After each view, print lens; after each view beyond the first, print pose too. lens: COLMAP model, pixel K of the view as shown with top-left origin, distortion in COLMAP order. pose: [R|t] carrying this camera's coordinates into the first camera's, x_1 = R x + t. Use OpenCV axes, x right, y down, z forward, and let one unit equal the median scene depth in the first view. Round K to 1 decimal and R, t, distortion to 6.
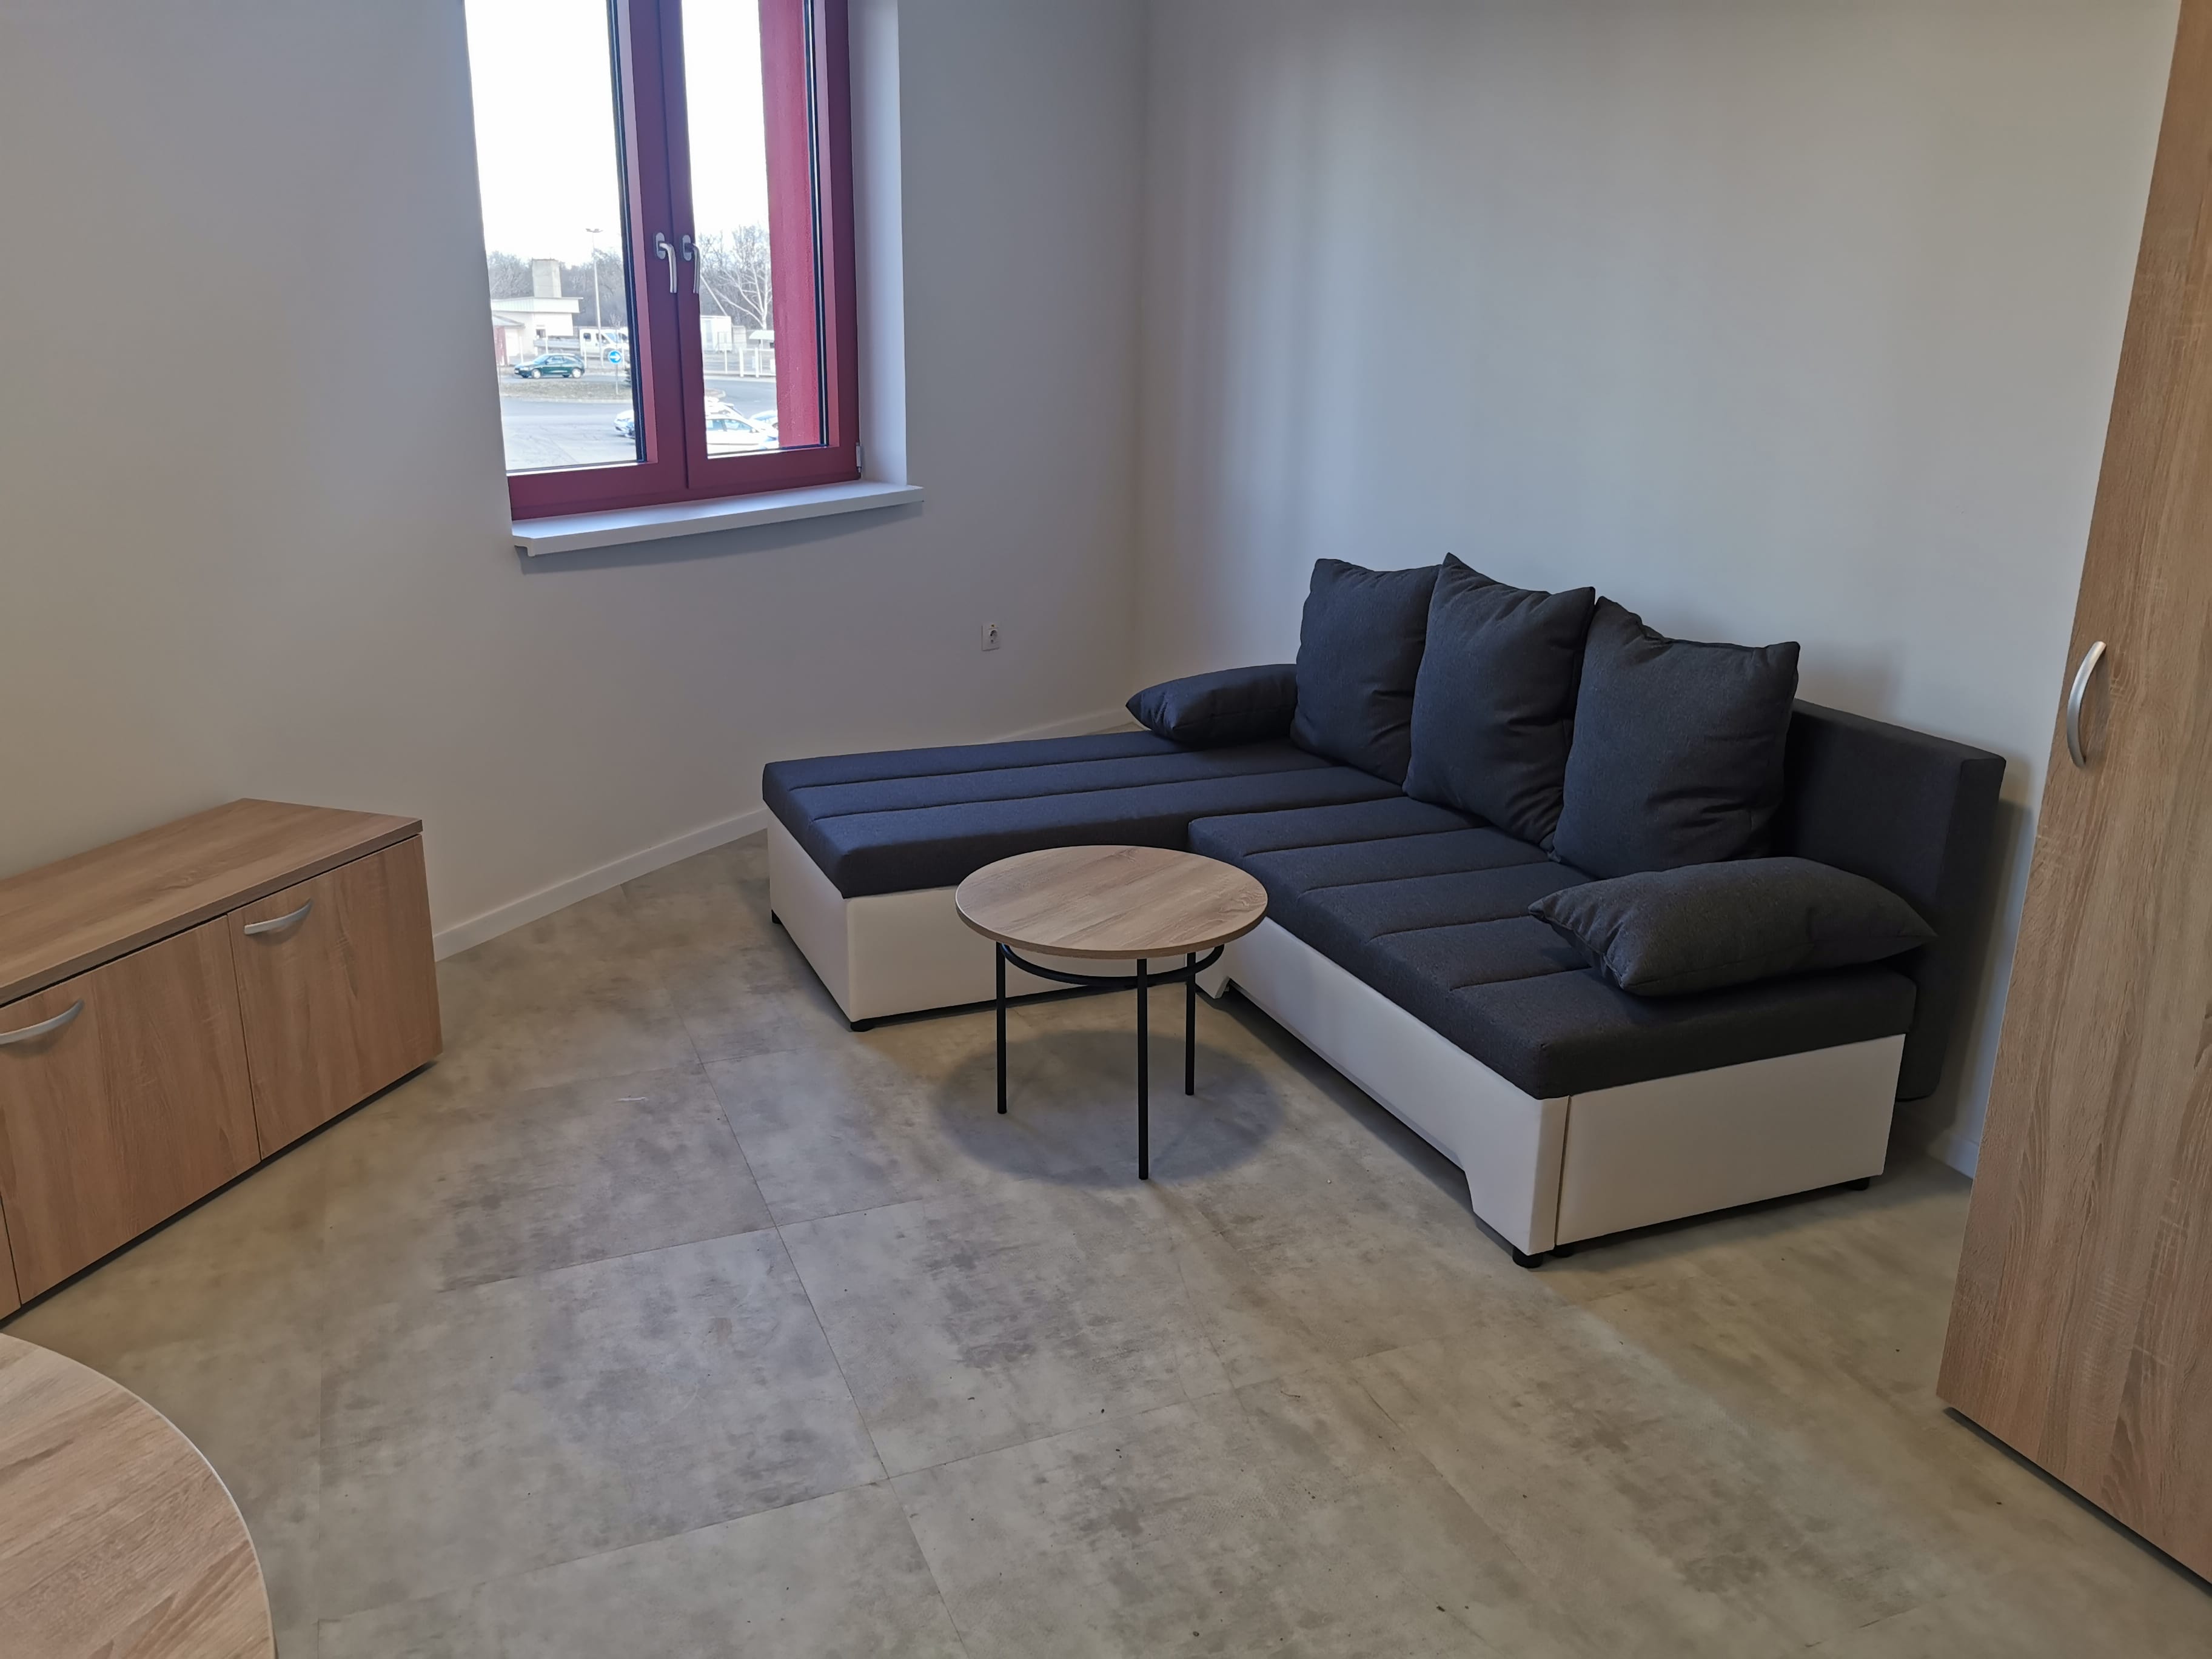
lens RADIAL K [[1701.8, 0, 1111.5], [0, 1701.8, 823.6], [0, 0, 1]] dist [0.057652, -0.078640]
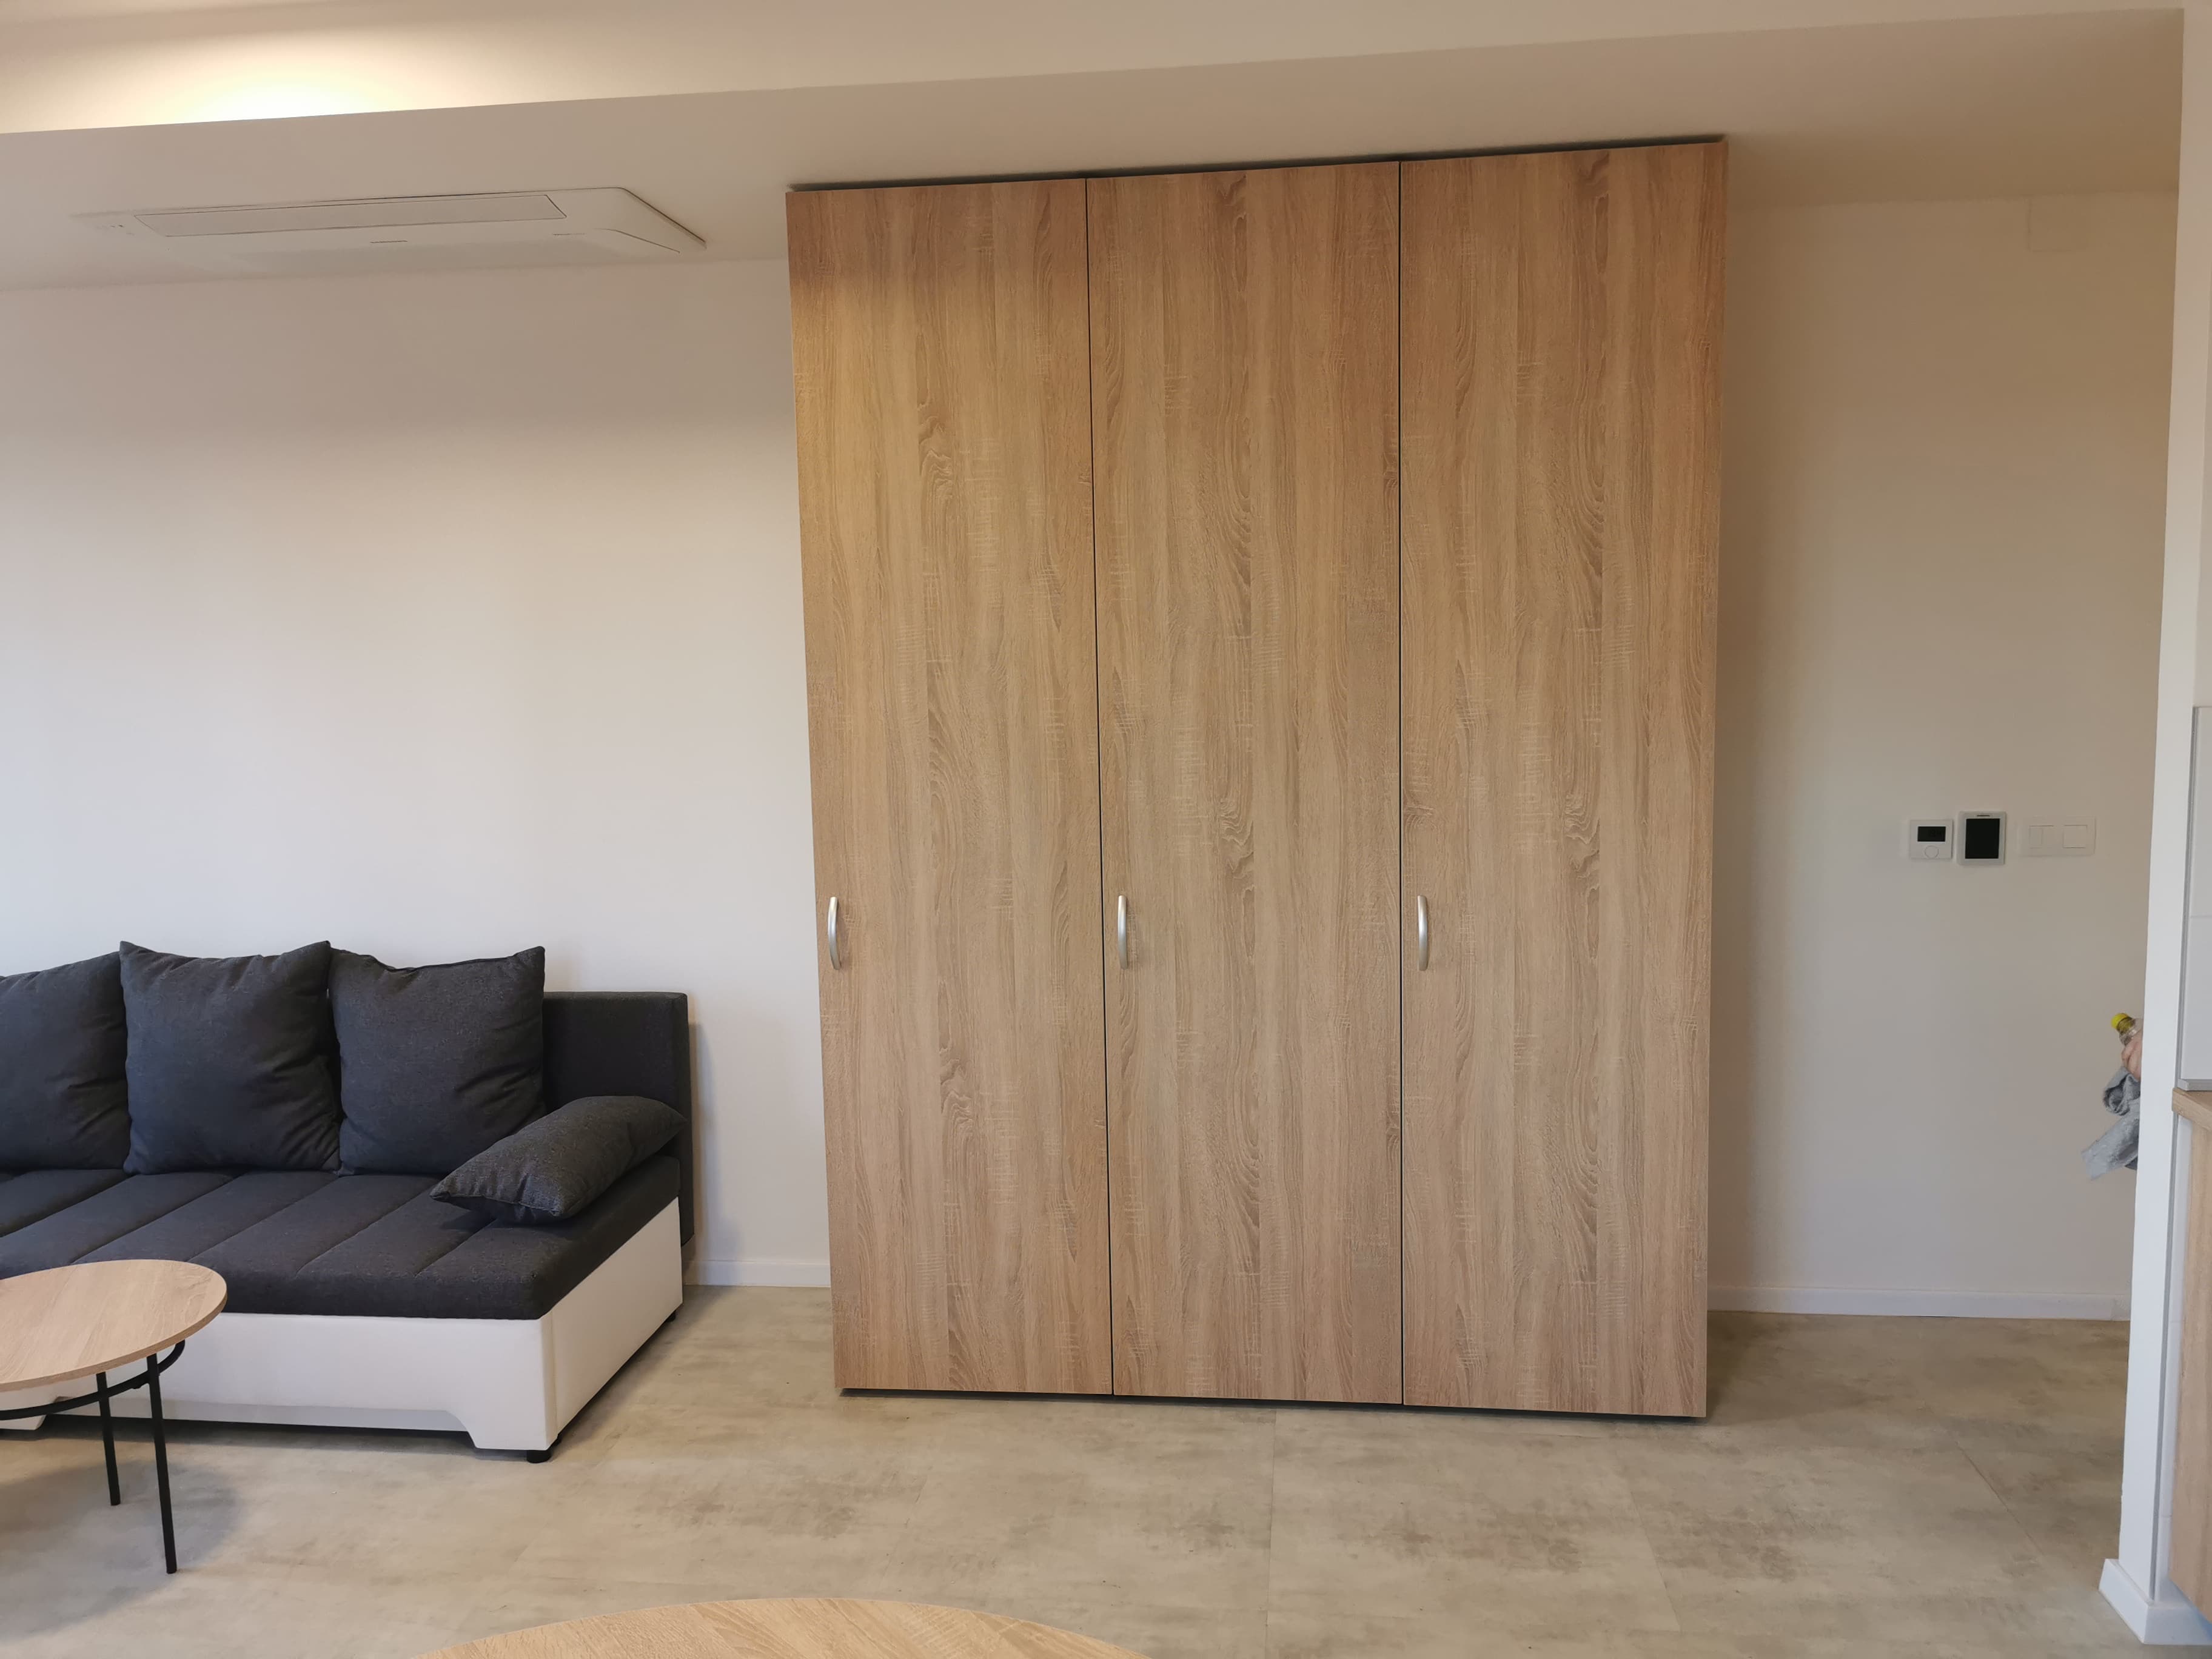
lens RADIAL K [[1701.8, 0, 1119.8], [0, 1701.8, 835.4], [0, 0, 1]] dist [0.057652, -0.078640]
pose [[0.486029, -0.125911, 0.864825, -0.734249], [0.278738, 0.960219, -0.016850, -0.052590], [-0.828300, 0.249249, 0.501791, -0.120929]]
